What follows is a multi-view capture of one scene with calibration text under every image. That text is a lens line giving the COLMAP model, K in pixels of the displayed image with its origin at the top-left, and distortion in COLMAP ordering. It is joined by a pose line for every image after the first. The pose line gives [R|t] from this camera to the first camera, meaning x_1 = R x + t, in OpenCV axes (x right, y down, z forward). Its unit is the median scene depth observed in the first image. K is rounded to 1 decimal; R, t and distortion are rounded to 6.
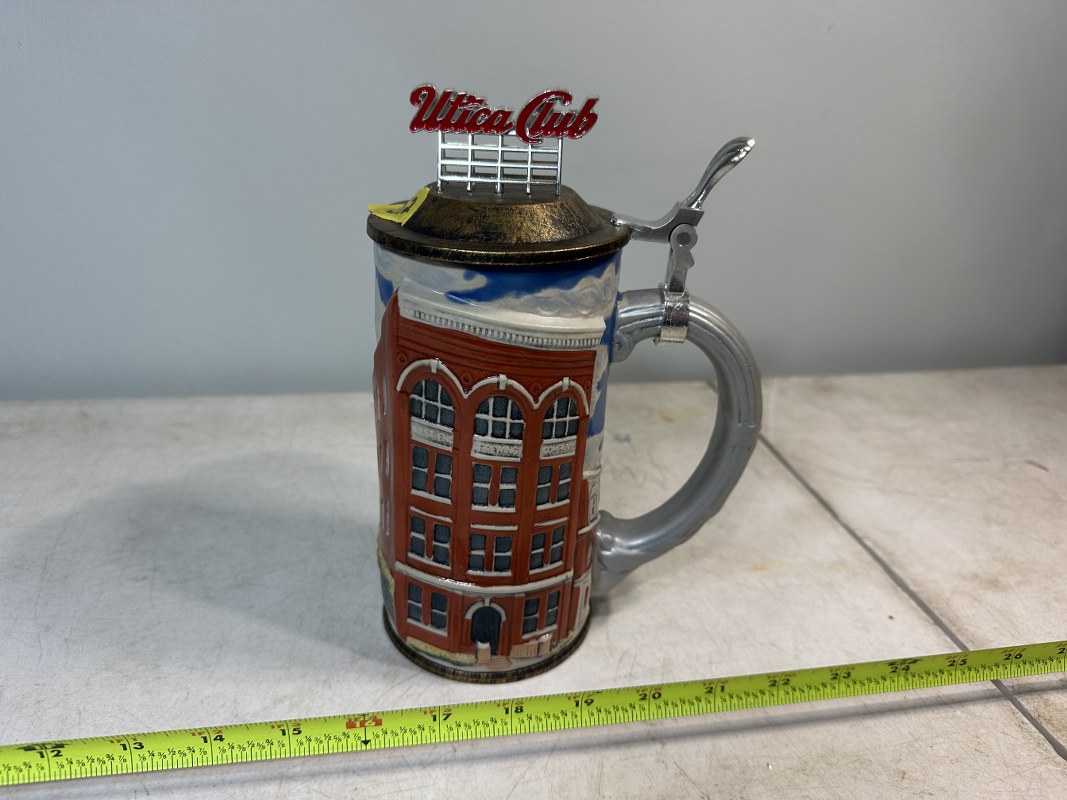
lens RADIAL K [[768.6, 0, 533.3], [0, 768.6, 401.7], [0, 0, 1]] dist [0.001311, -0.040142]
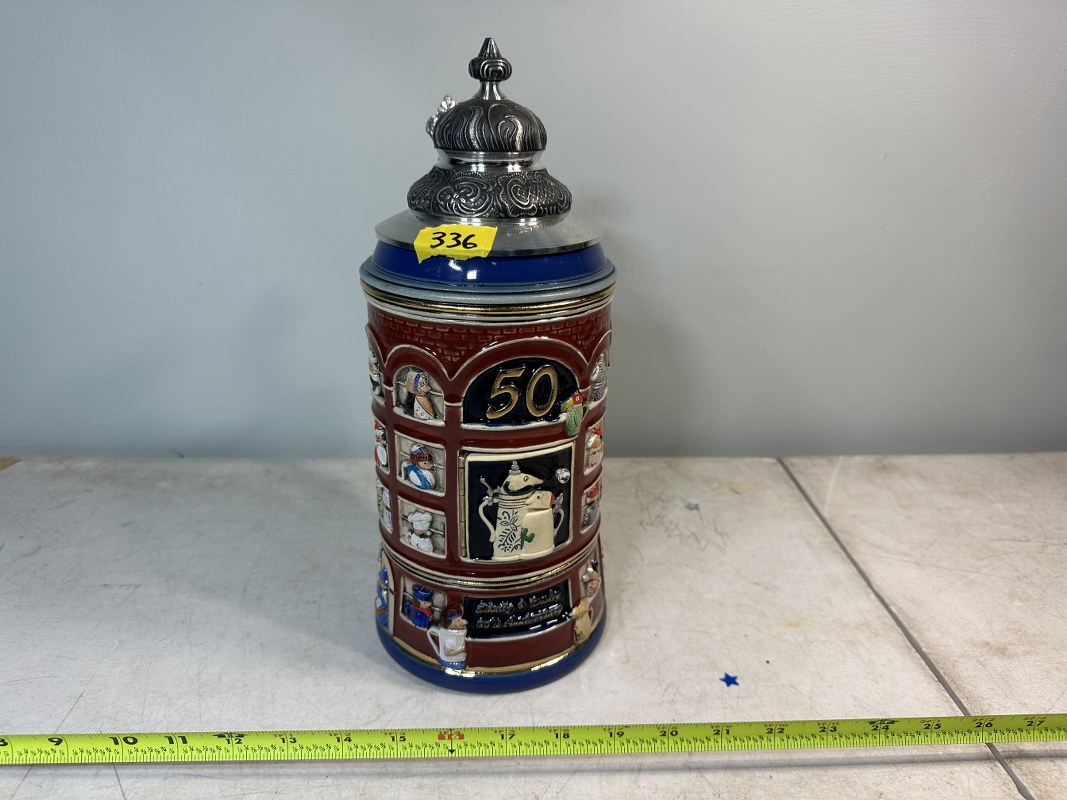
lens RADIAL K [[774.0, 0, 529.0], [0, 774.0, 393.6], [0, 0, 1]] dist [0.003762, -0.029641]
pose [[0.986131, 0.017167, -0.165081, 0.080055], [-0.028130, 0.997534, -0.064299, -0.056248], [0.163570, 0.068051, 0.984182, -0.292039]]
